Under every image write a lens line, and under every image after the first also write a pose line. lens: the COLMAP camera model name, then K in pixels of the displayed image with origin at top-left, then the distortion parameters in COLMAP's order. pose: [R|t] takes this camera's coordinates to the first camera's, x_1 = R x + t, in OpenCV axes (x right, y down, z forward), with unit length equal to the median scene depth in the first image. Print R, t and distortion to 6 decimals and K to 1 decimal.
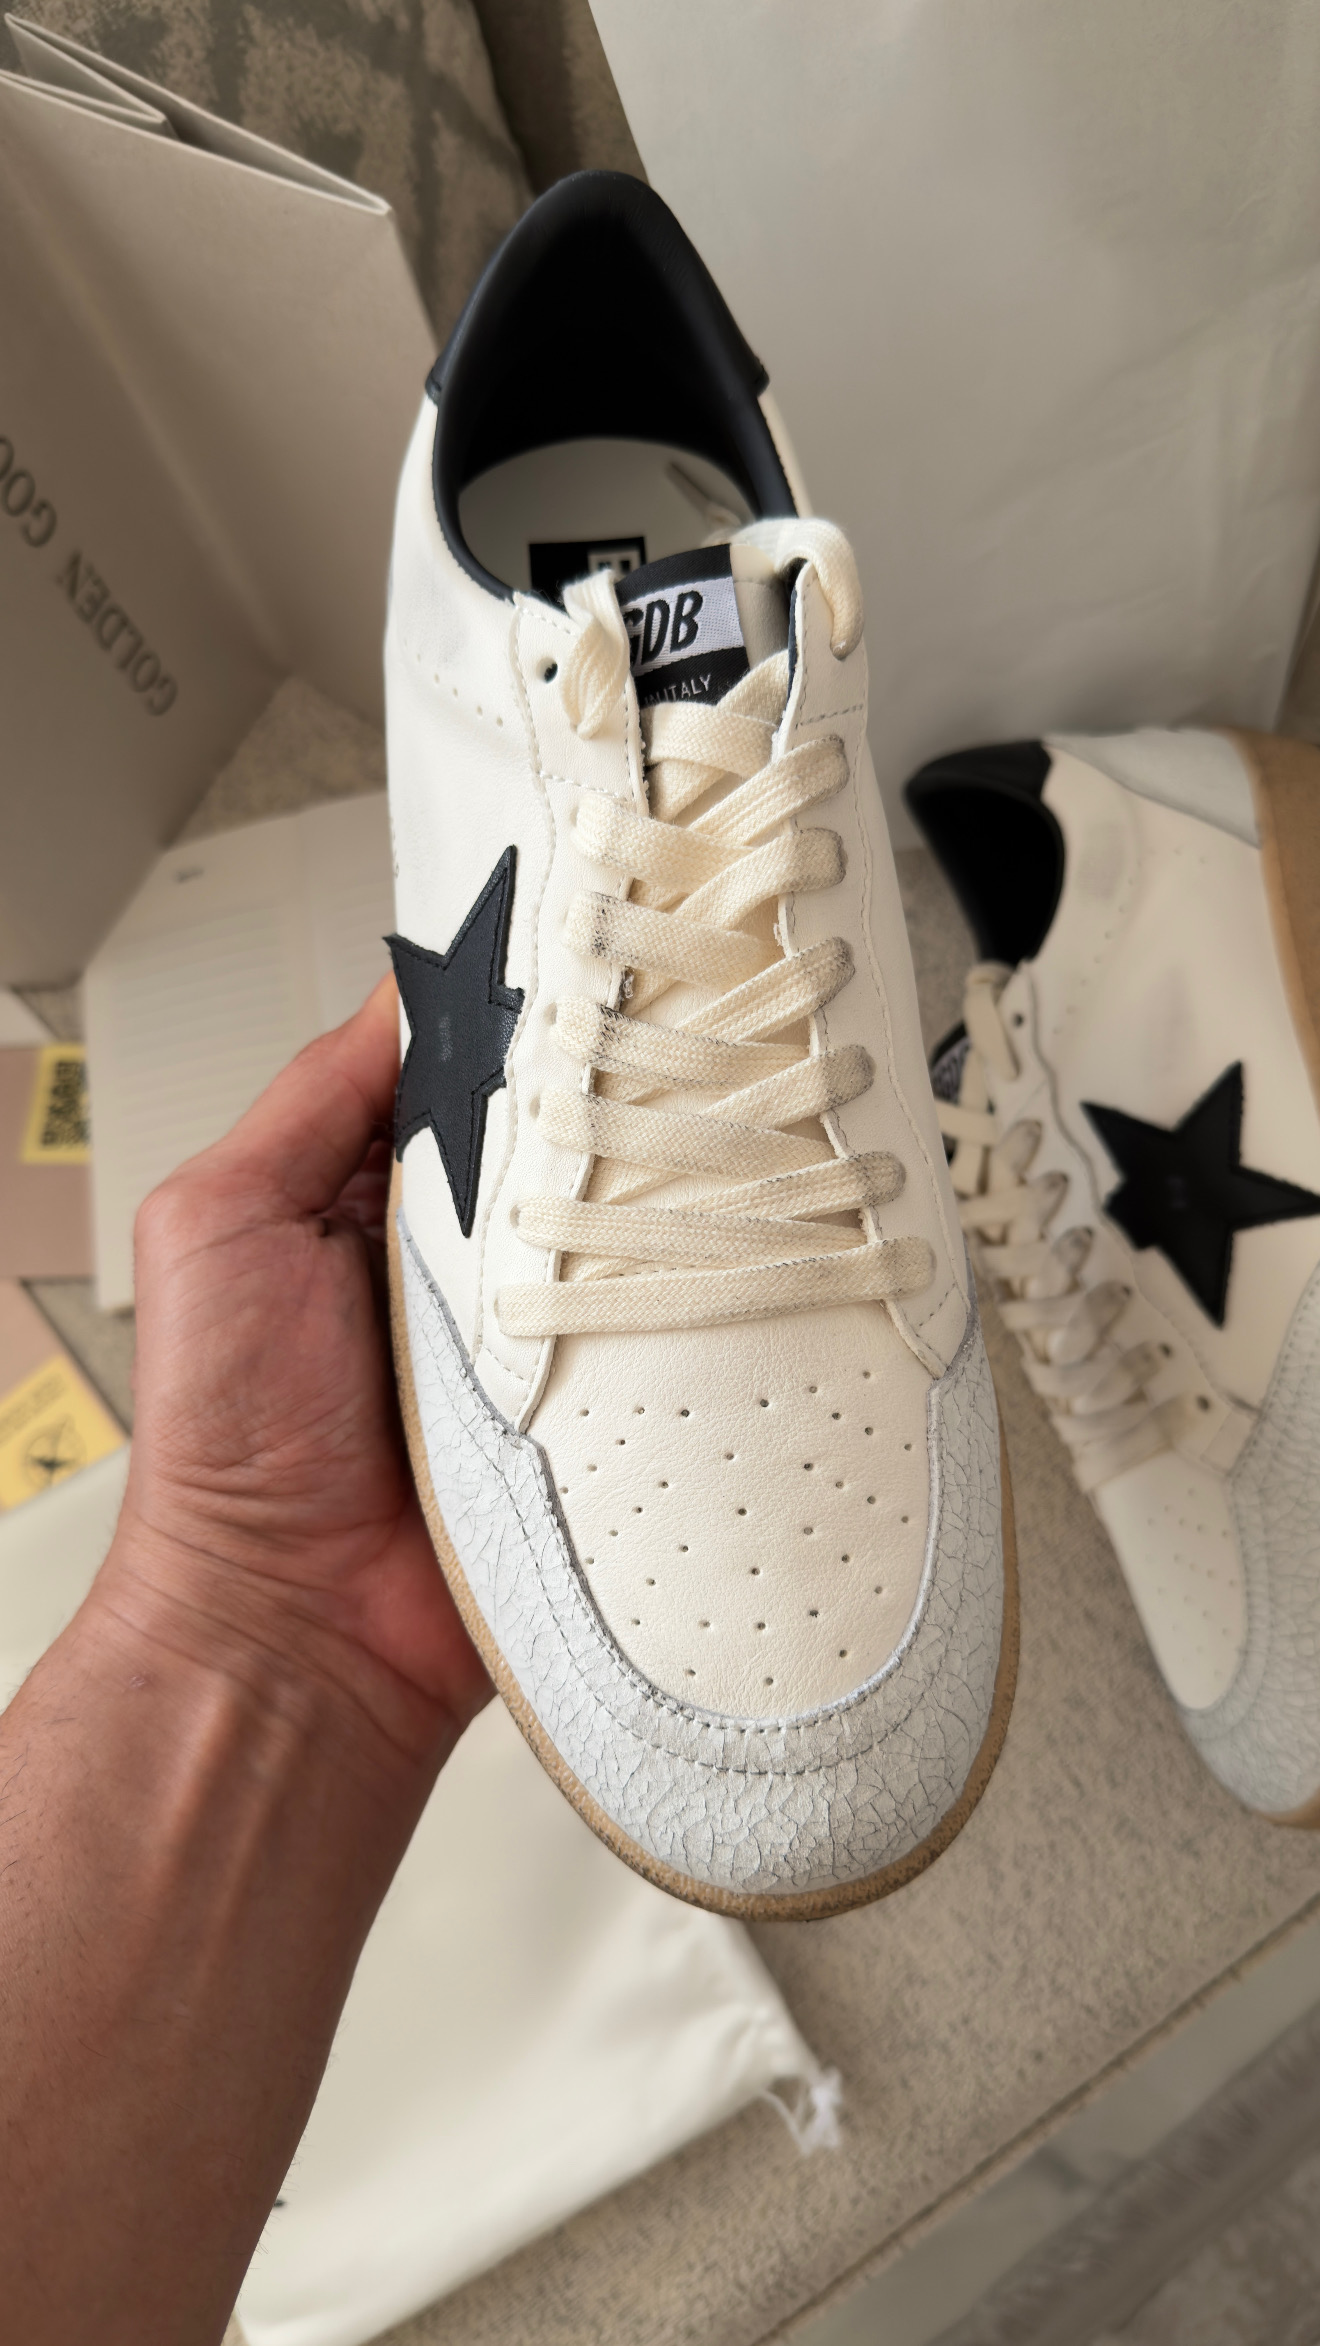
lens RADIAL K [[1703.4, 0, 667.7], [0, 1703.4, 1177.7], [0, 0, 1]] dist [-0.033389, 0.004951]
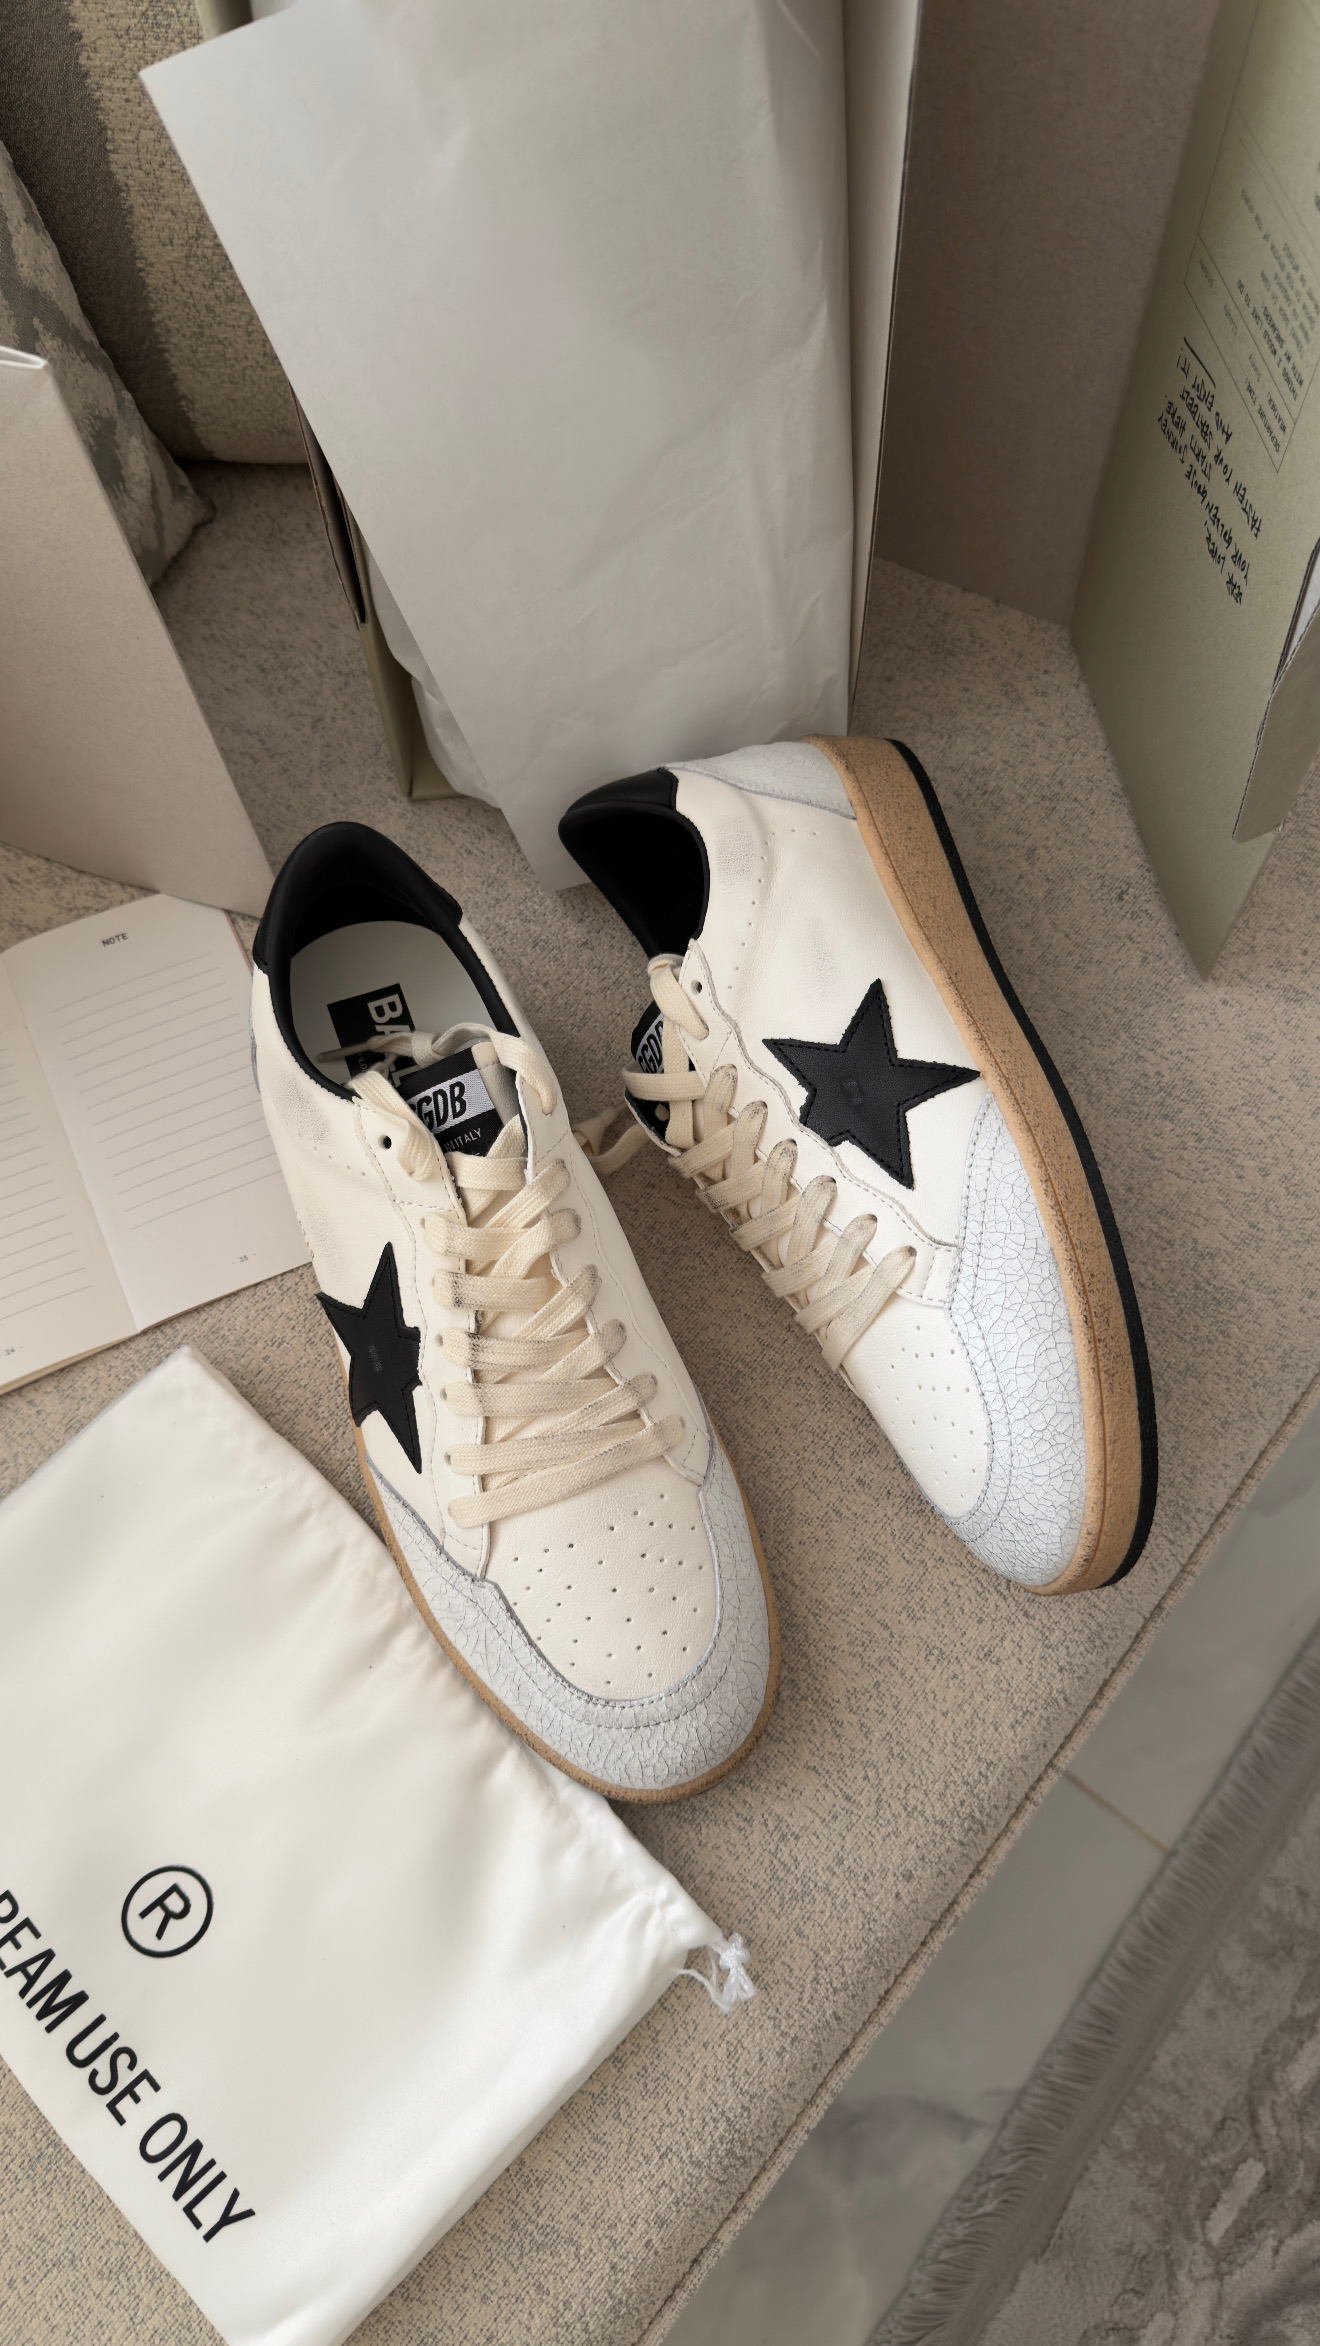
lens RADIAL K [[1666.4, 0, 665.8], [0, 1666.4, 1179.8], [0, 0, 1]] dist [-0.017489, -0.000255]
pose [[0.962624, -0.187363, 0.195575, -0.063173], [0.207290, 0.974423, -0.086779, 0.132526], [-0.174313, 0.124077, 0.976842, -0.104391]]
